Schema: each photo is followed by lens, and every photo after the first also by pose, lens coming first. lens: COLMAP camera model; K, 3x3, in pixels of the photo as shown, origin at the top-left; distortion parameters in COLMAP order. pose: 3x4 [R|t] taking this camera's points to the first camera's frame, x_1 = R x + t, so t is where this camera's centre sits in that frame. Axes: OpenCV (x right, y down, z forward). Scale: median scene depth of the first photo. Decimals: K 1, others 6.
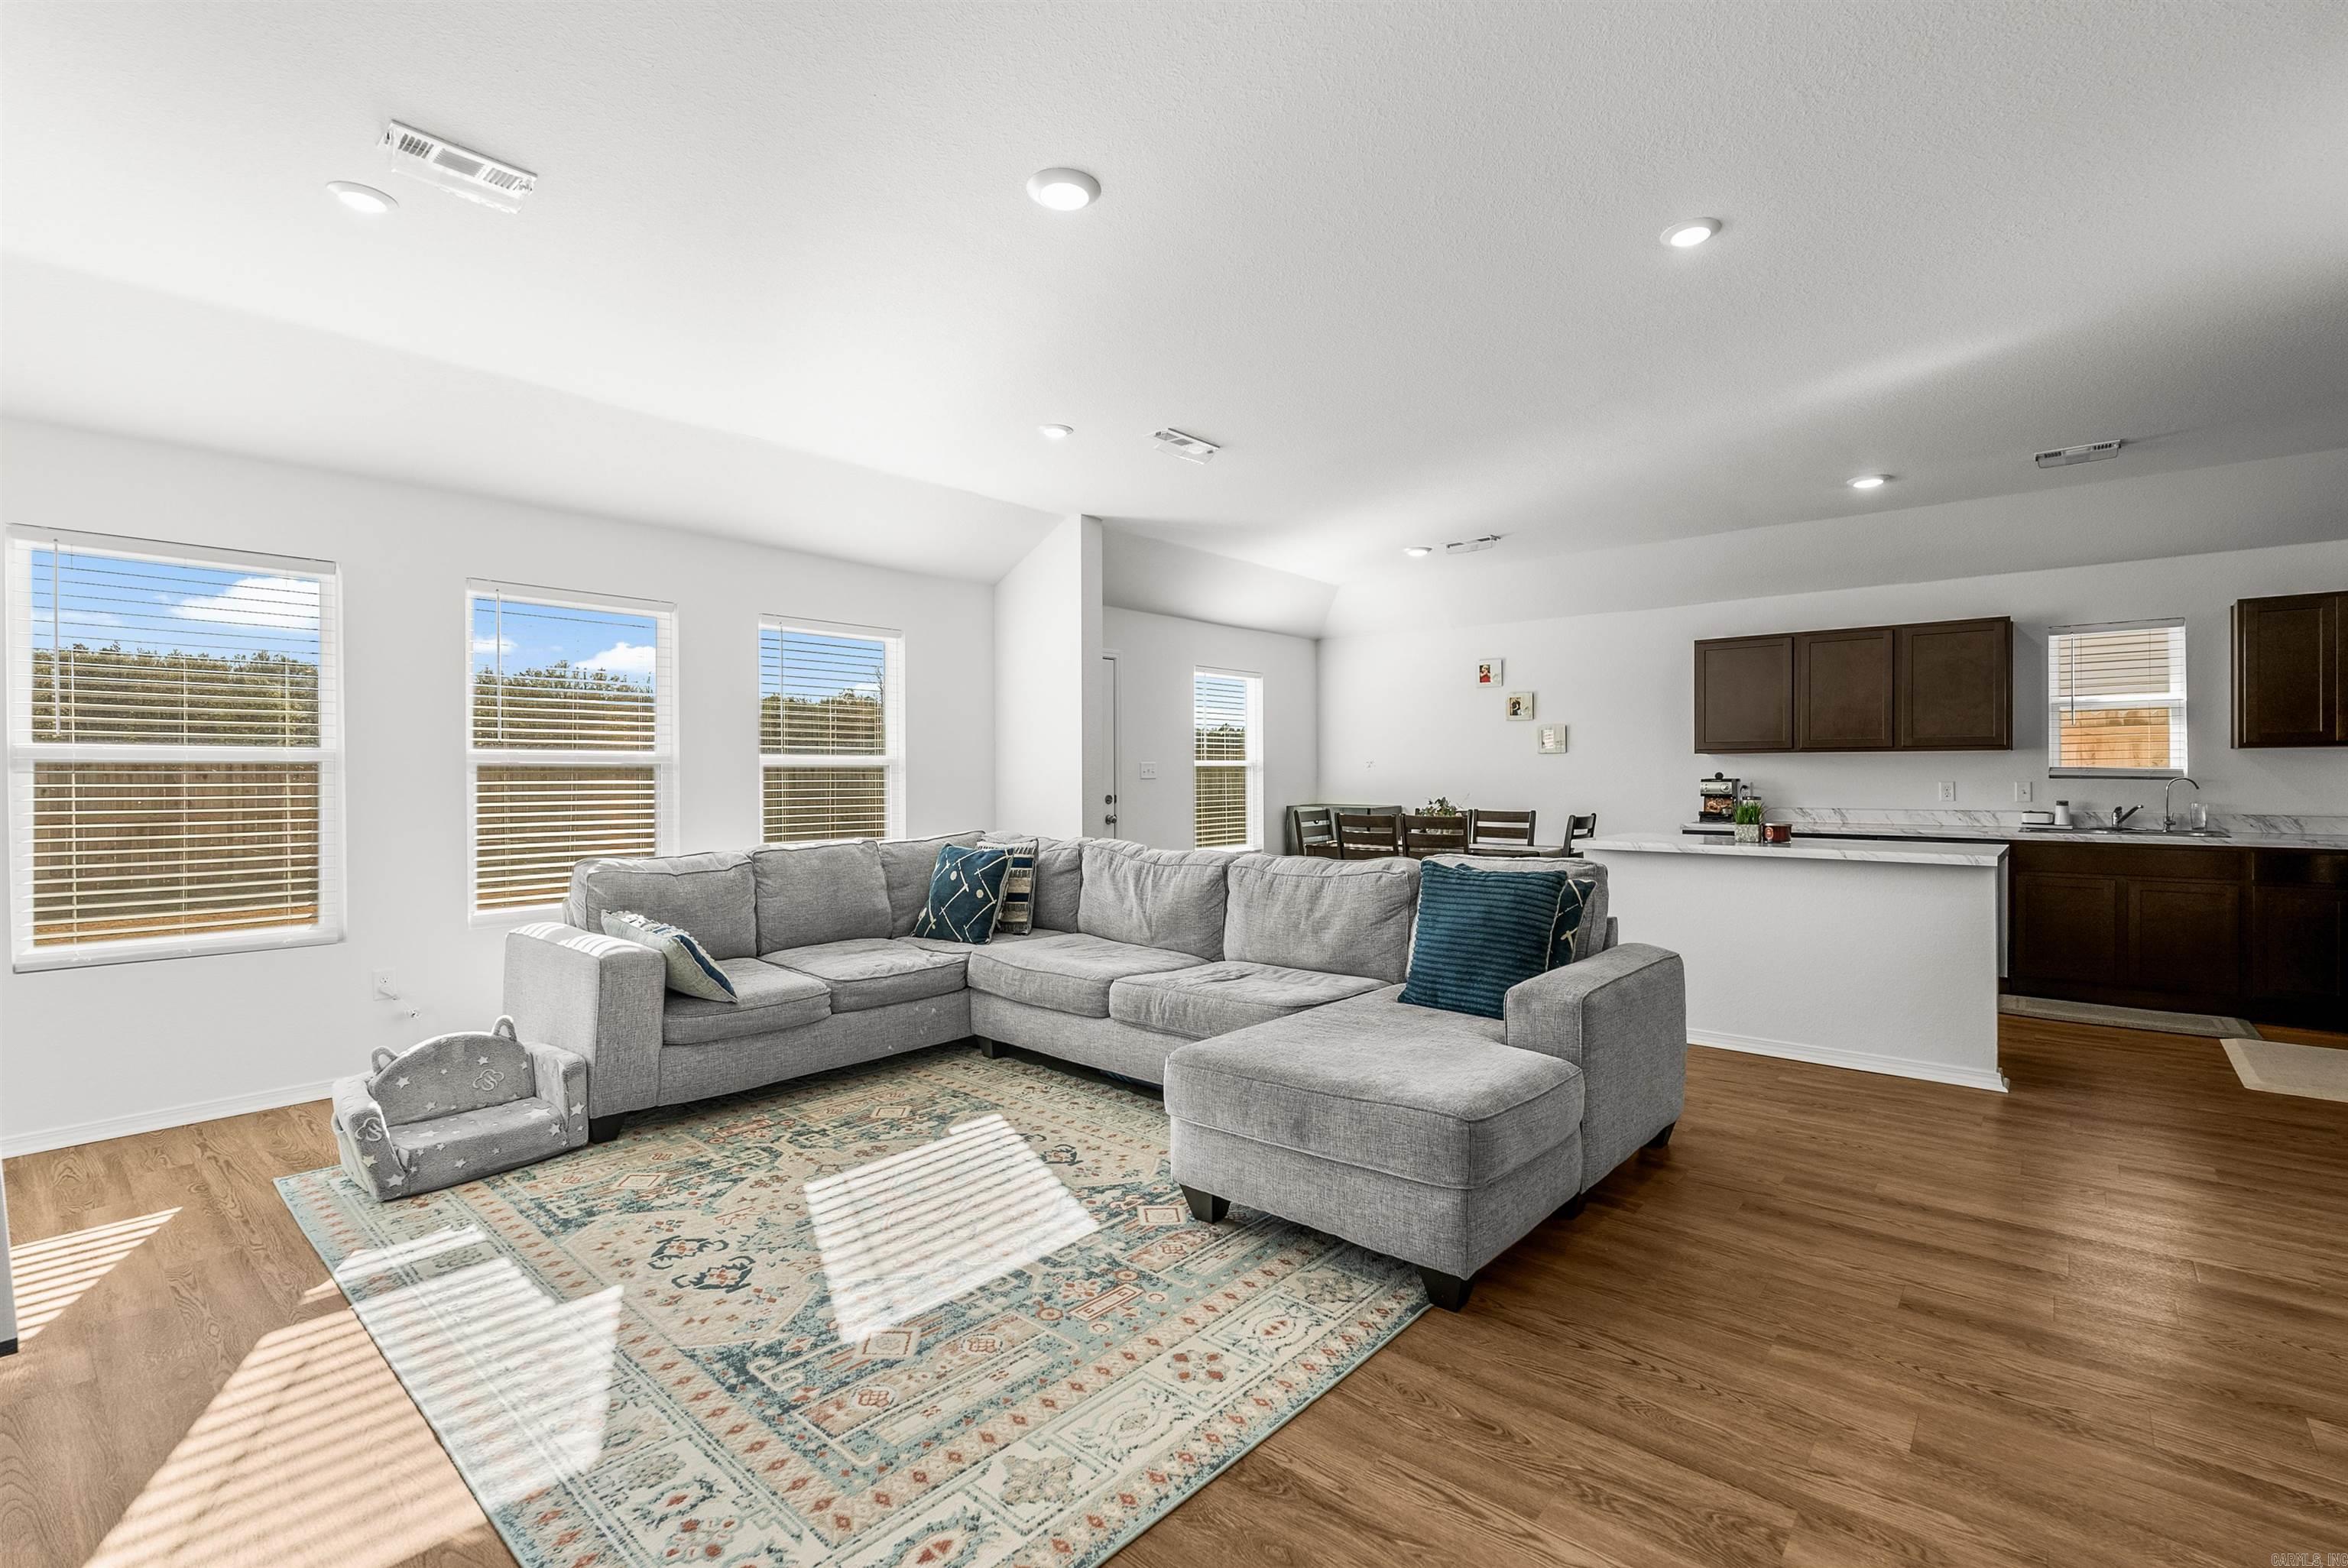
lens RADIAL K [[1051.5, 0, 1172.6], [0, 1051.5, 778.4], [0, 0, 1]] dist [-0.012202, 0.003322]
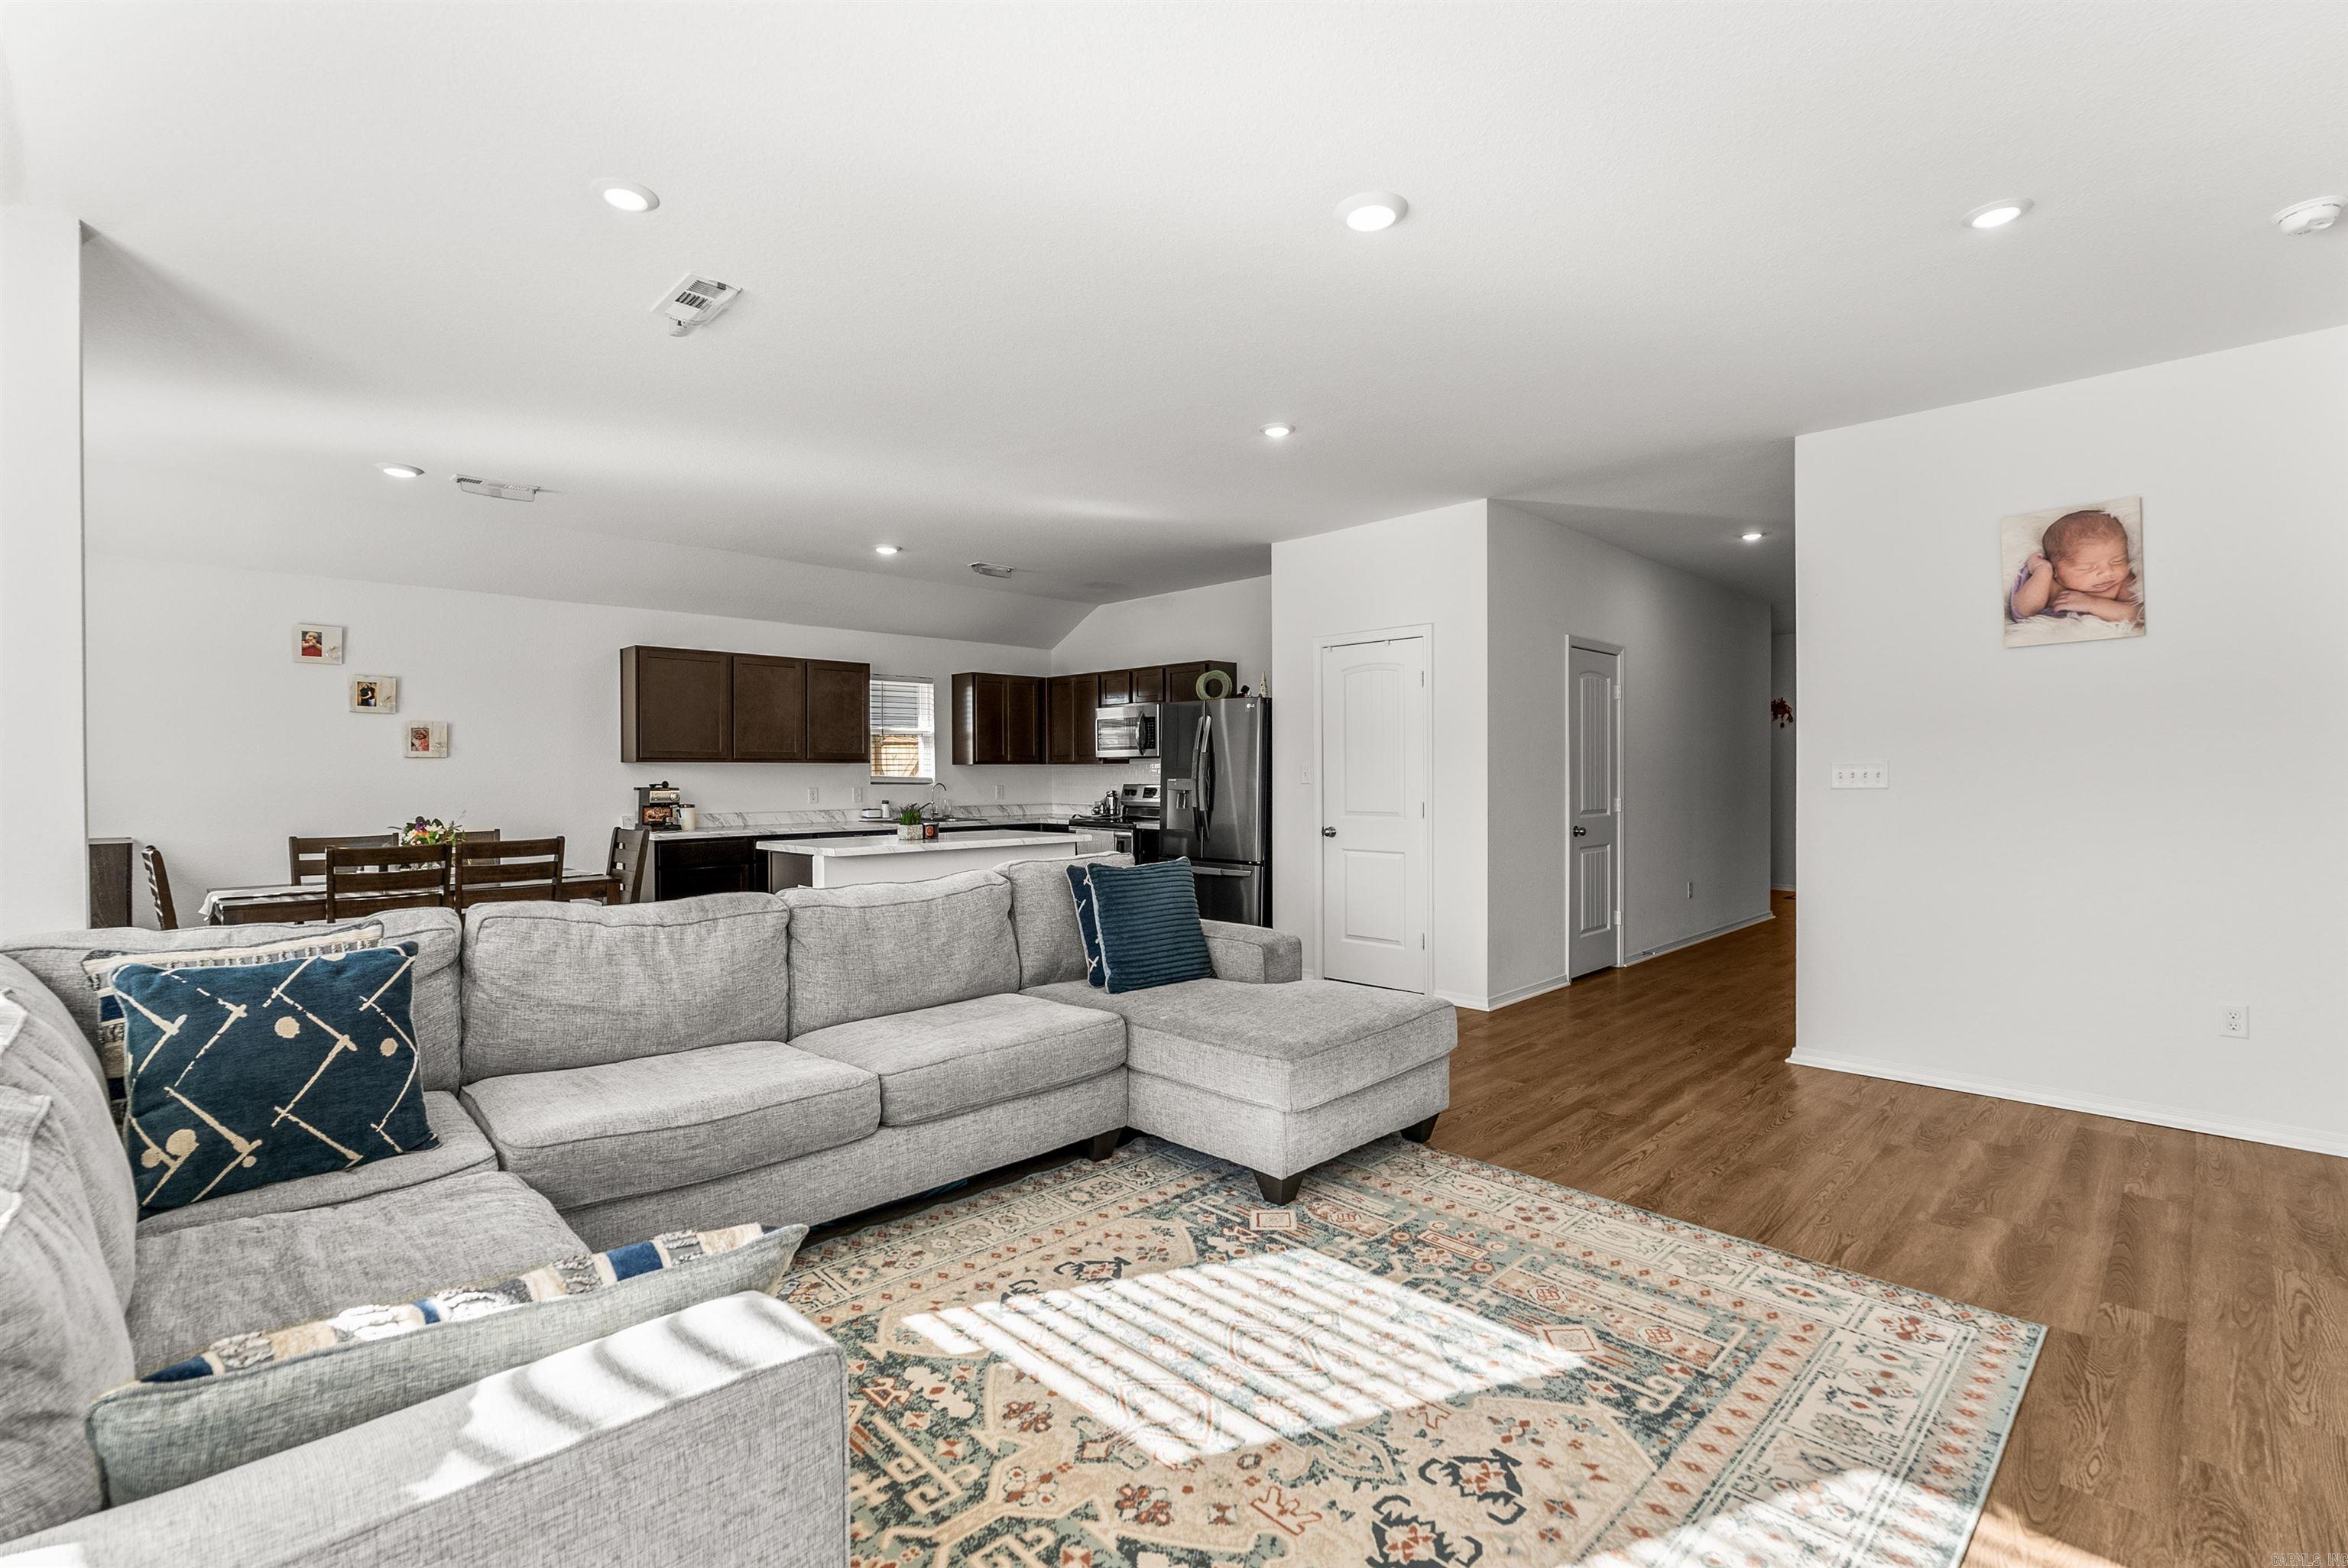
lens RADIAL K [[1051.5, 0, 1181.6], [0, 1051.5, 777.6], [0, 0, 1]] dist [-0.012202, 0.003322]
pose [[0.070793, -0.001072, 0.997490, -0.487910], [0.007696, 0.999970, 0.000528, -0.006365], [-0.997461, 0.007639, 0.070799, 0.480012]]
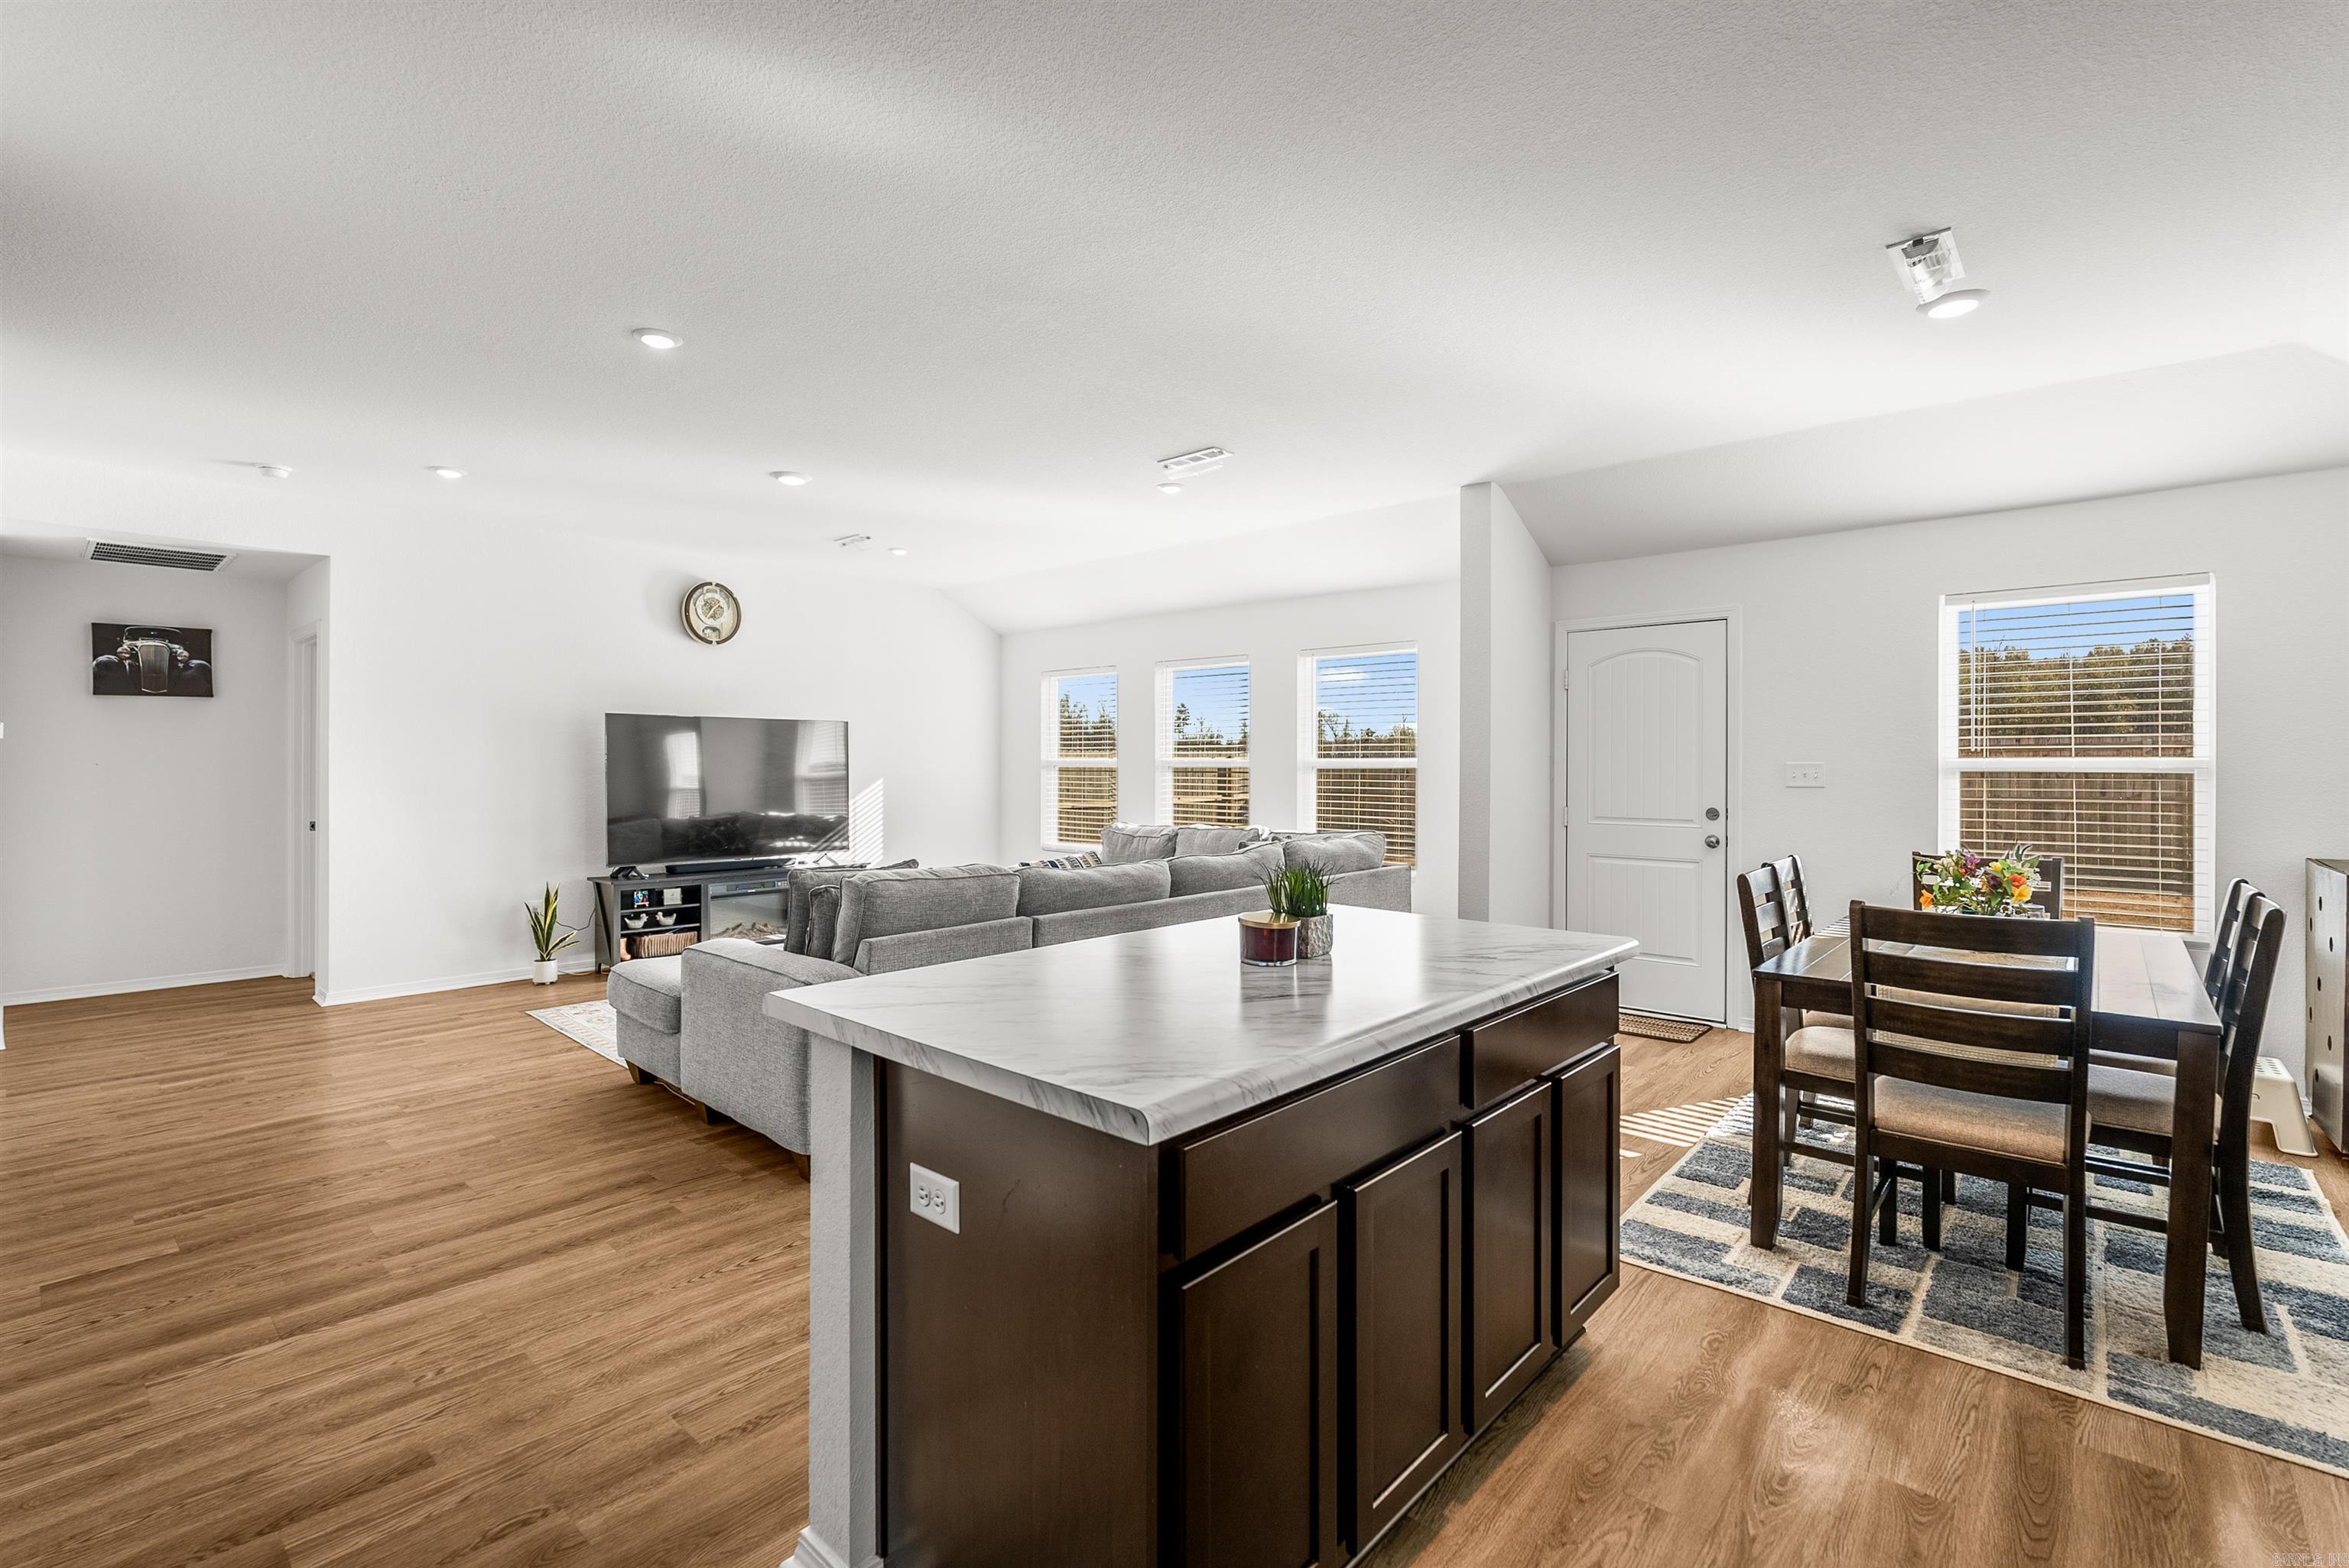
lens RADIAL K [[1052.0, 0, 1176.7], [0, 1052.0, 762.7], [0, 0, 1]] dist [-0.012202, 0.003322]
pose [[-0.018596, 0.001142, -0.999826, 0.788720], [-0.006720, 0.999977, 0.001267, -0.016449], [0.999804, 0.006742, -0.018588, 0.755540]]
